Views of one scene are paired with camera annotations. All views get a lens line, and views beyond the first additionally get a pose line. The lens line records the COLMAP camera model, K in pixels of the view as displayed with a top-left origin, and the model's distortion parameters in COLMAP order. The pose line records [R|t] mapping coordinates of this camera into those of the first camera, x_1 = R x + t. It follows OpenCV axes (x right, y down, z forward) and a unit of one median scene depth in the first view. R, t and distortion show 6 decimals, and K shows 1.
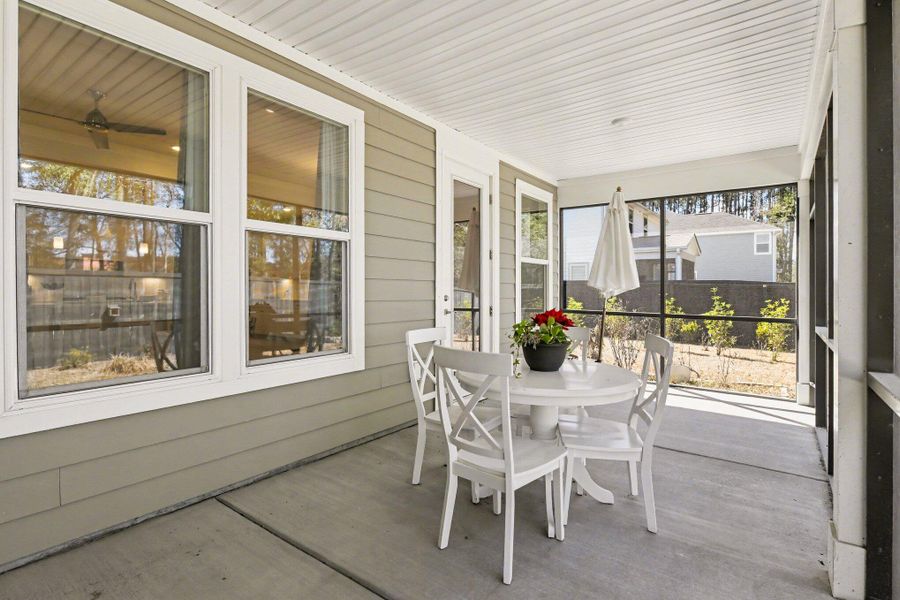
lens RADIAL K [[438.2, 0, 452.0], [0, 438.2, 295.6], [0, 0, 1]] dist [-0.000676, 0.000016]
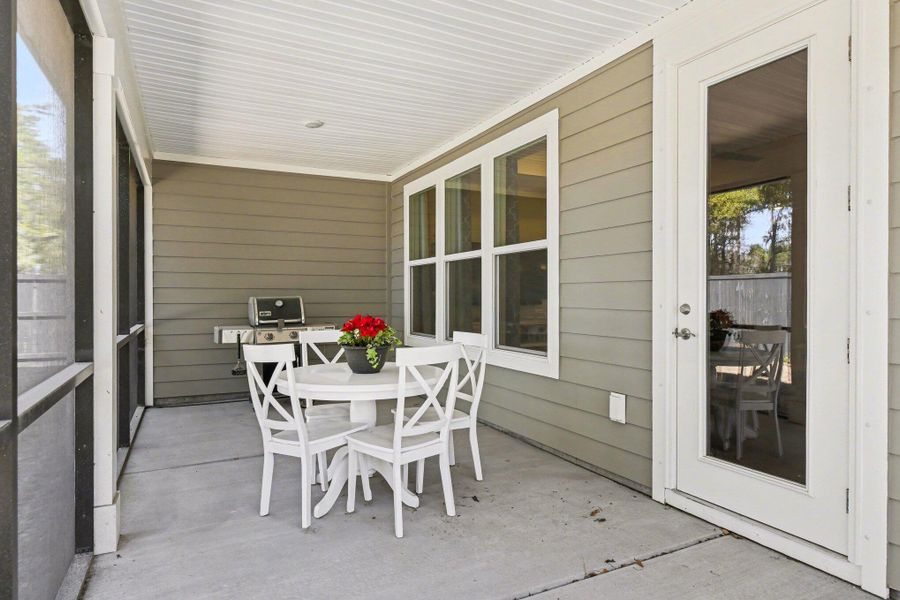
lens RADIAL K [[525.9, 0, 450.0], [0, 525.9, 300.0], [0, 0, 1]] dist [-0.000148, 0.000383]
pose [[-0.450936, 0.010203, -0.892498, 0.944377], [-0.002980, 0.999912, 0.012937, -0.018490], [0.892551, 0.008493, -0.450866, 1.332224]]
